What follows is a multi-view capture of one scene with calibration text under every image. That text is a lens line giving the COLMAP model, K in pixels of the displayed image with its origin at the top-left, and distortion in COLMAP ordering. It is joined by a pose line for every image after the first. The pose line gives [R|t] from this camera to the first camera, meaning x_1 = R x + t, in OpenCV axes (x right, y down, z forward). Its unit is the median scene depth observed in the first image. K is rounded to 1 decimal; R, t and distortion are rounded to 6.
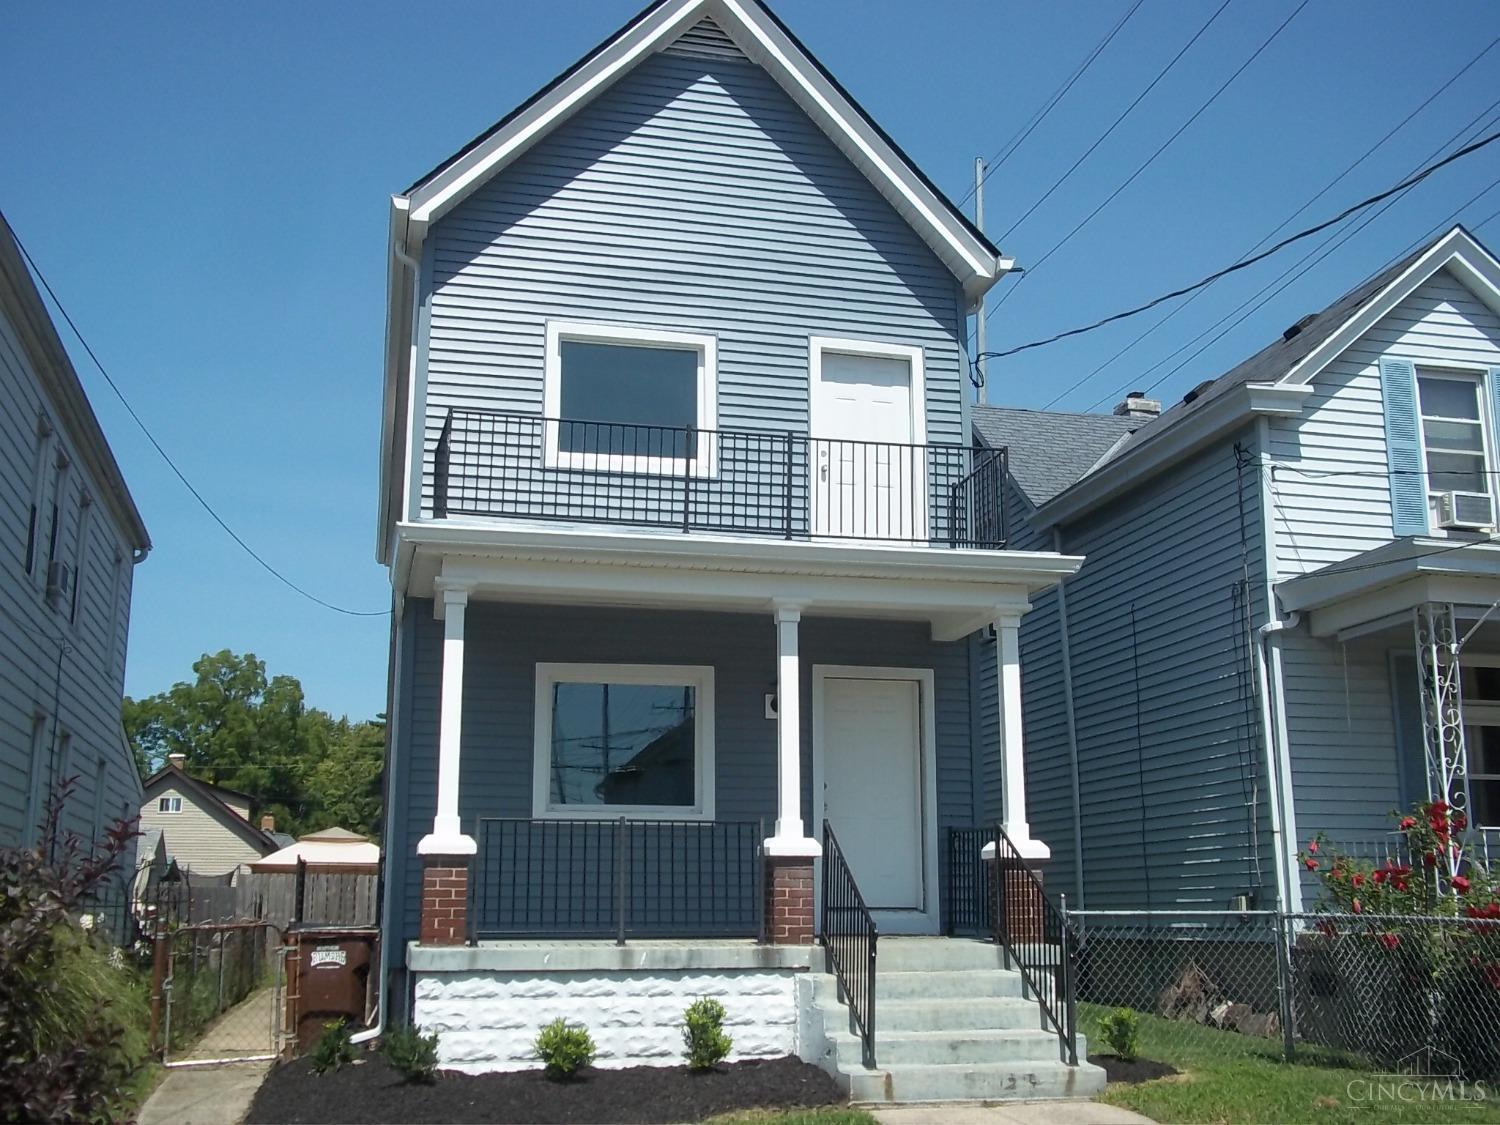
lens RADIAL K [[1593.6, 0, 750.0], [0, 1593.6, 562.5], [0, 0, 1]] dist [-0.070276, 0.002812]
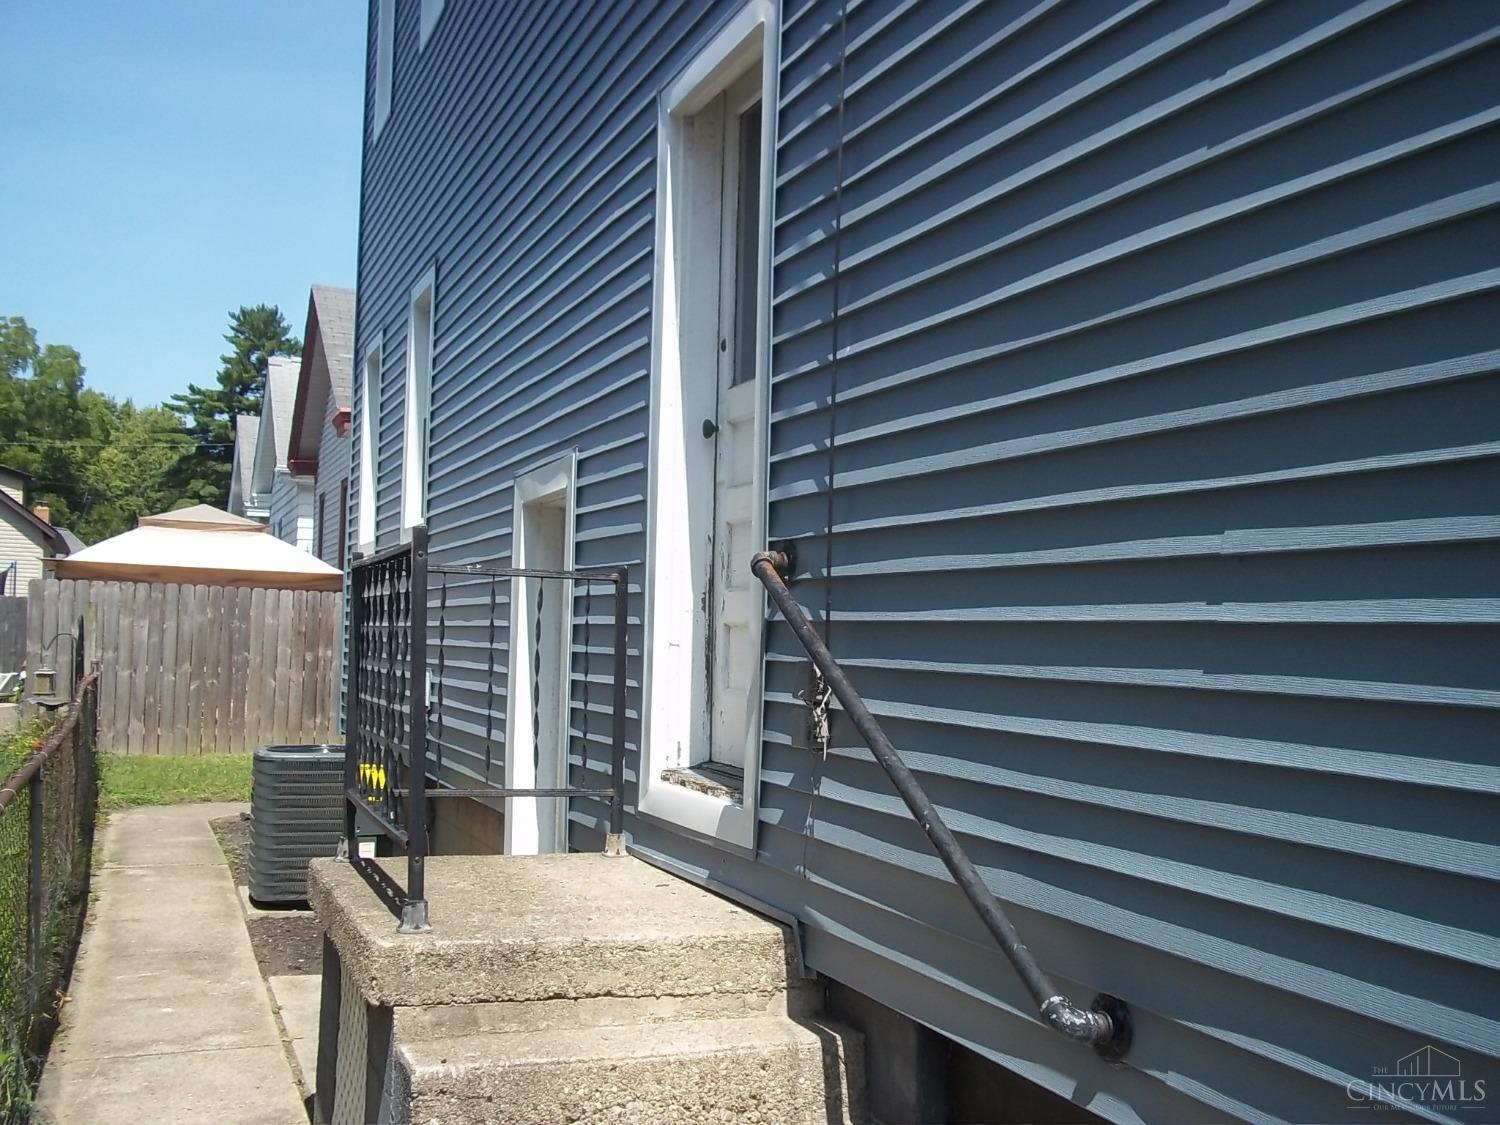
lens RADIAL K [[1593.6, 0, 750.0], [0, 1593.6, 562.5], [0, 0, 1]] dist [-0.070276, 0.002812]
pose [[0.989302, 0.047608, 0.137892, -0.040328], [-0.070303, 0.983833, 0.164710, 0.022418], [-0.127821, -0.172642, 0.976656, 0.115591]]
